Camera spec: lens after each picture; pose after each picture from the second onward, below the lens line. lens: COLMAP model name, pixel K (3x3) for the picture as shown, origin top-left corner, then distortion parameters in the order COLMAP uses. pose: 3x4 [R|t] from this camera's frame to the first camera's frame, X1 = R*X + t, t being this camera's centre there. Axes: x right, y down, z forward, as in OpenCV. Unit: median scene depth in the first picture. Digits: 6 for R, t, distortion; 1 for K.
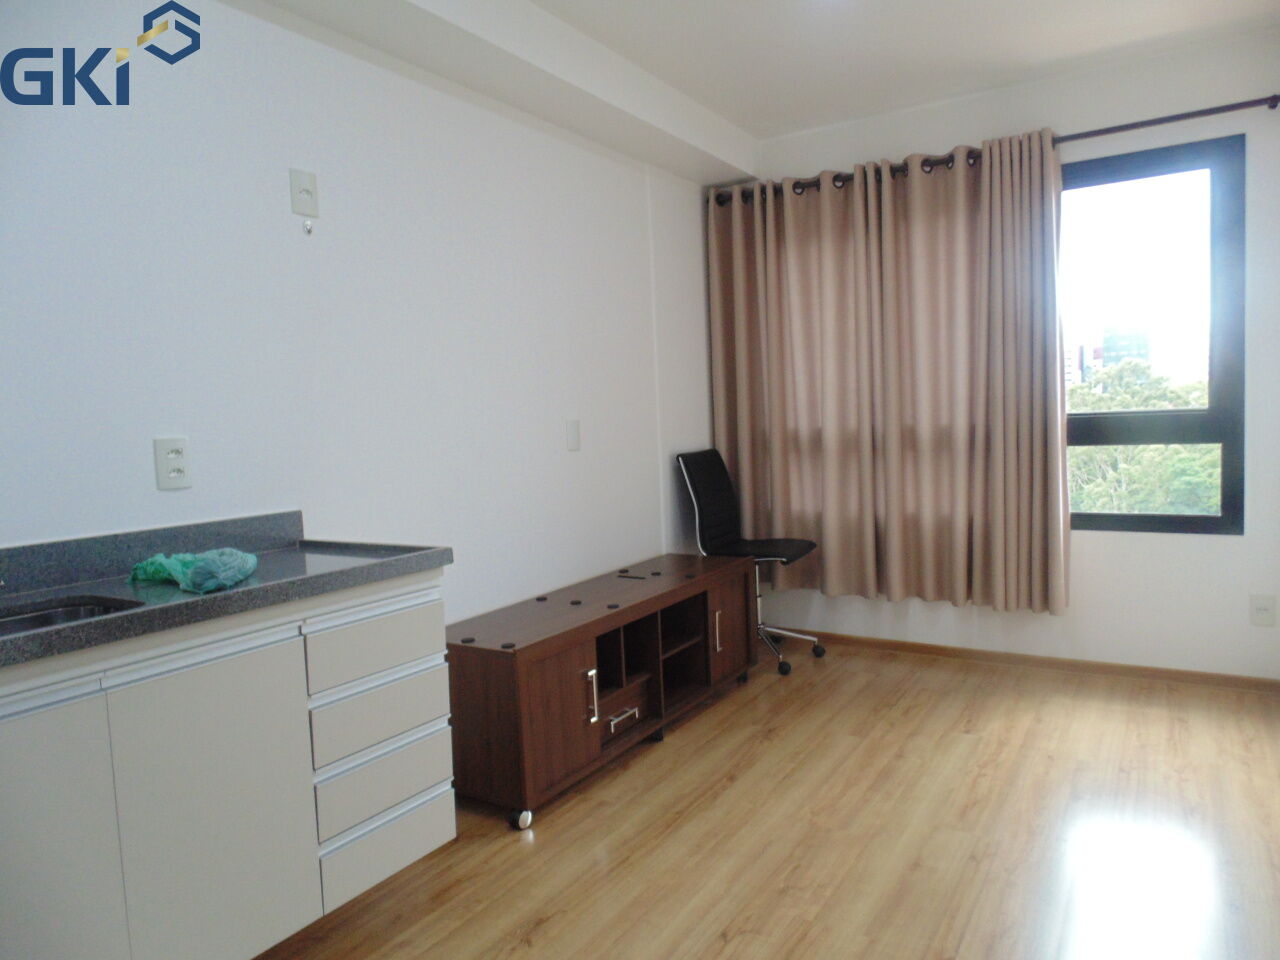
lens RADIAL K [[858.1, 0, 645.7], [0, 858.1, 481.8], [0, 0, 1]] dist [-0.011670, 0.002615]
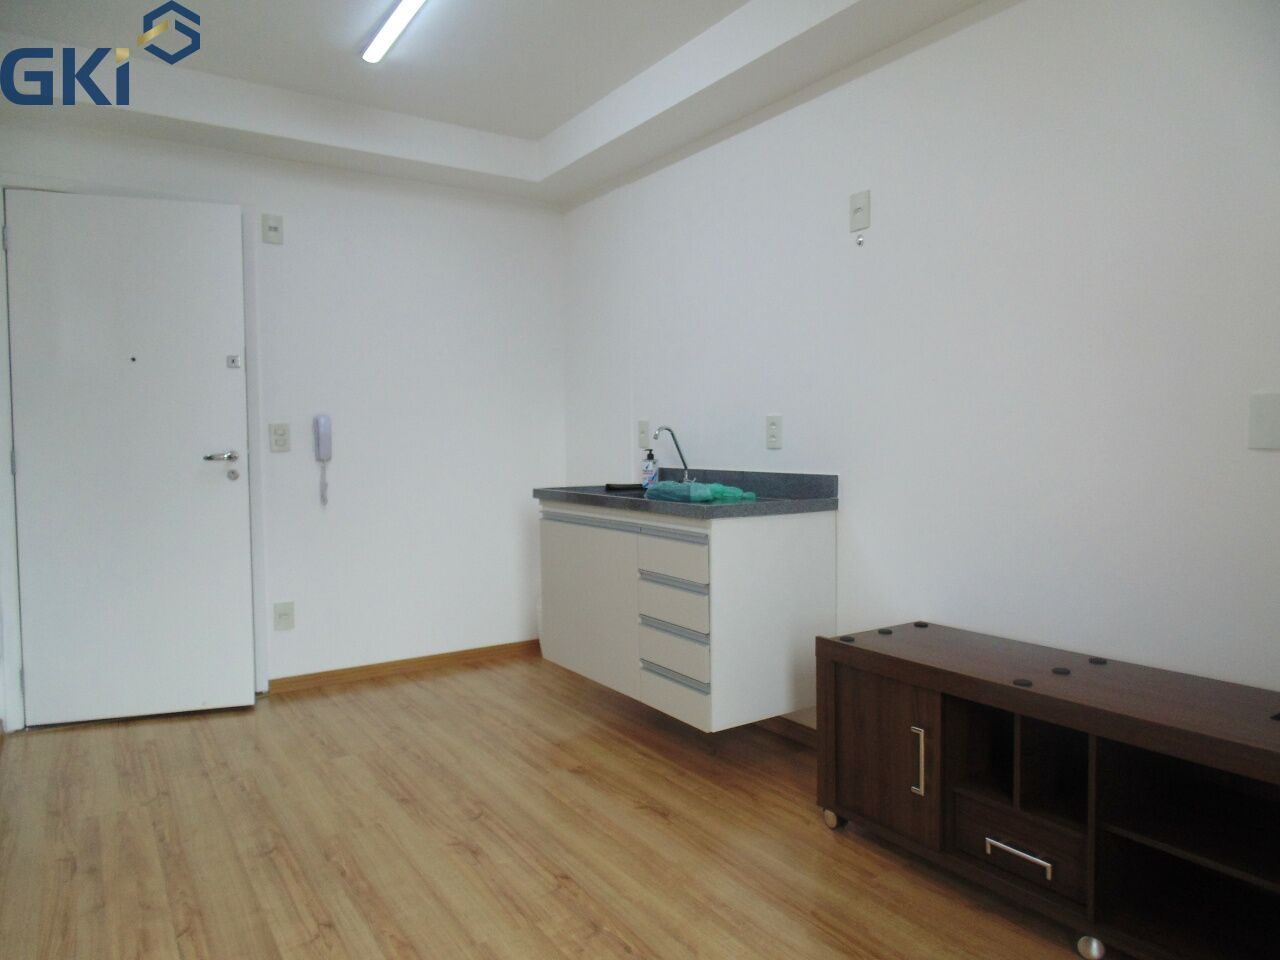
lens RADIAL K [[858.1, 0, 655.0], [0, 858.1, 485.4], [0, 0, 1]] dist [-0.011670, 0.002615]
pose [[-0.409193, 0.093468, -0.907648, 0.627857], [-0.042225, 0.991734, 0.121163, -0.069291], [0.911470, 0.087904, -0.401864, 0.944909]]
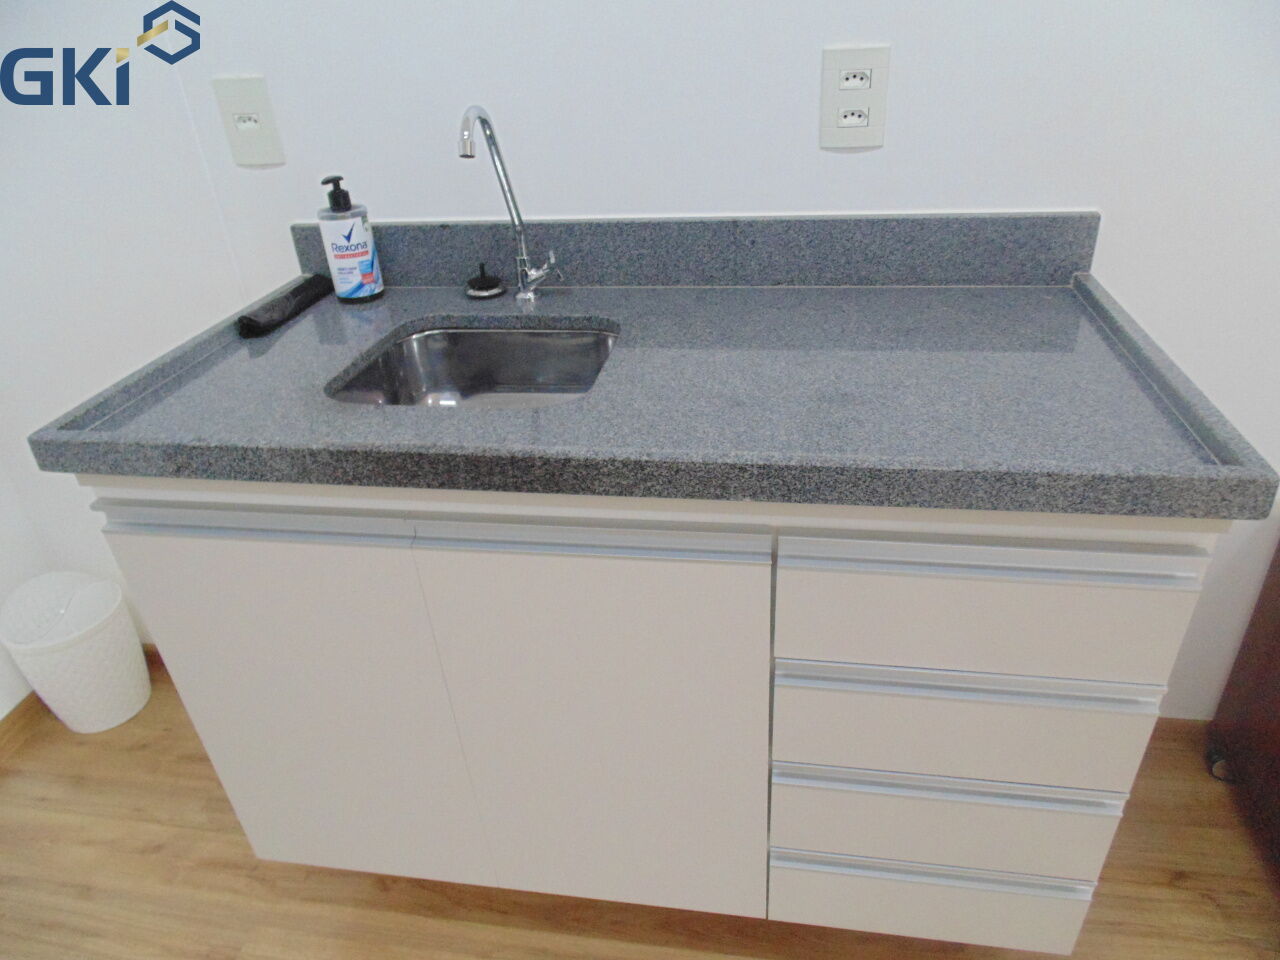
lens RADIAL K [[858.1, 0, 652.8], [0, 858.1, 478.2], [0, 0, 1]] dist [-0.011670, 0.002615]
pose [[0.385178, 0.484465, -0.785450, -0.035623], [-0.029451, 0.857140, 0.514241, -0.060435], [0.922372, -0.174942, 0.344420, 0.429003]]
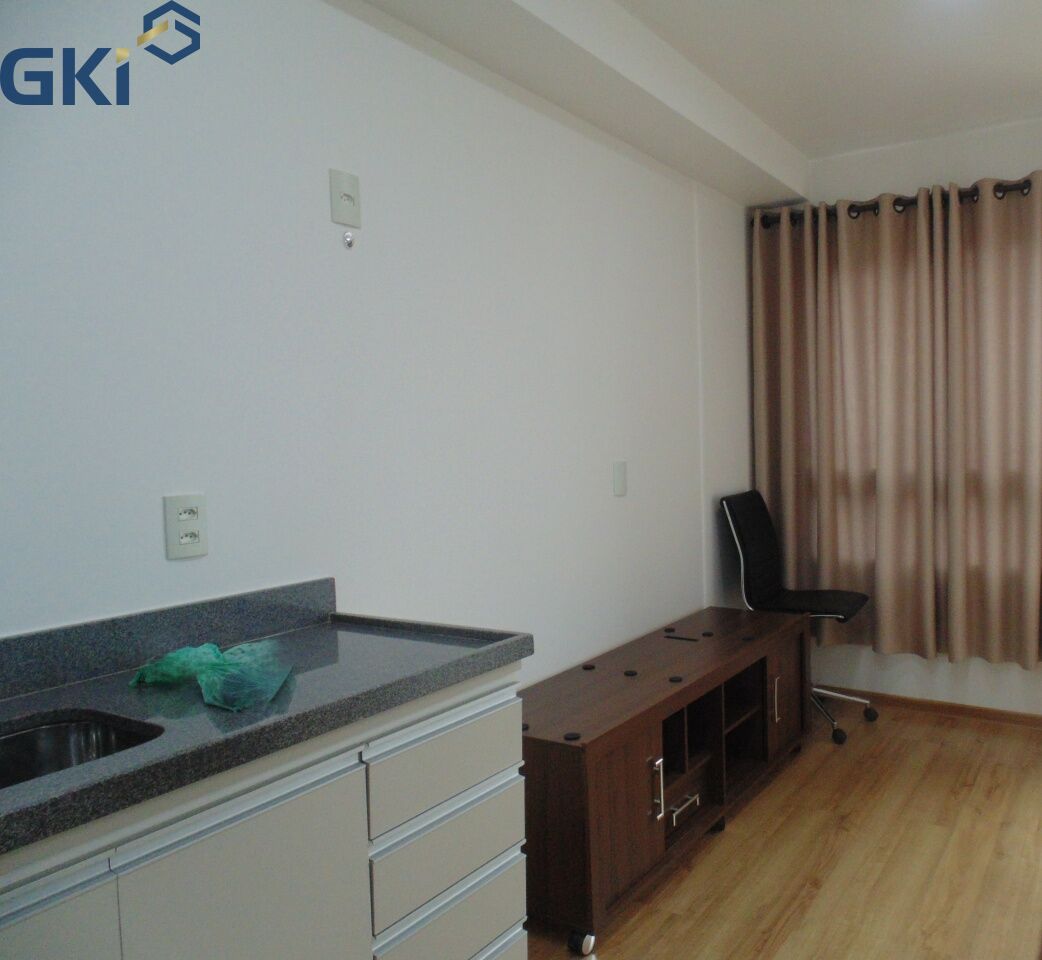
lens RADIAL K [[858.6, 0, 646.0], [0, 858.6, 483.0], [0, 0, 1]] dist [-0.008009, -0.003011]
pose [[0.999202, 0.016035, 0.036570, -0.098453], [-0.015230, 0.999638, -0.022185, -0.033503], [-0.036912, 0.021610, 0.999085, 0.116645]]
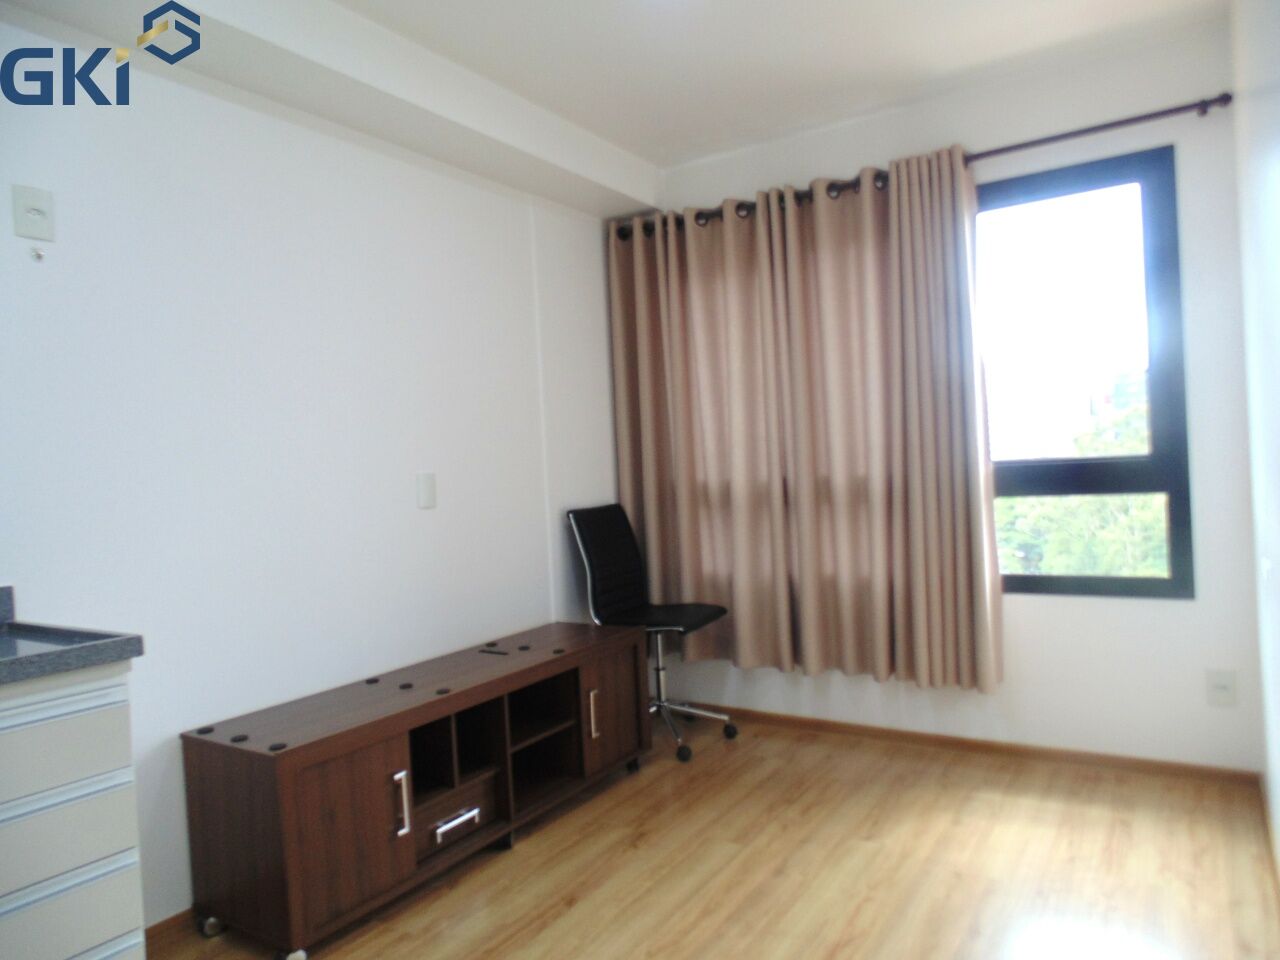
lens RADIAL K [[858.1, 0, 645.6], [0, 858.1, 481.0], [0, 0, 1]] dist [-0.011670, 0.002615]
pose [[0.999868, -0.008261, -0.013976, 0.168584], [0.007413, 0.998190, -0.059683, -0.010972], [0.014444, 0.059571, 0.998120, 0.131130]]
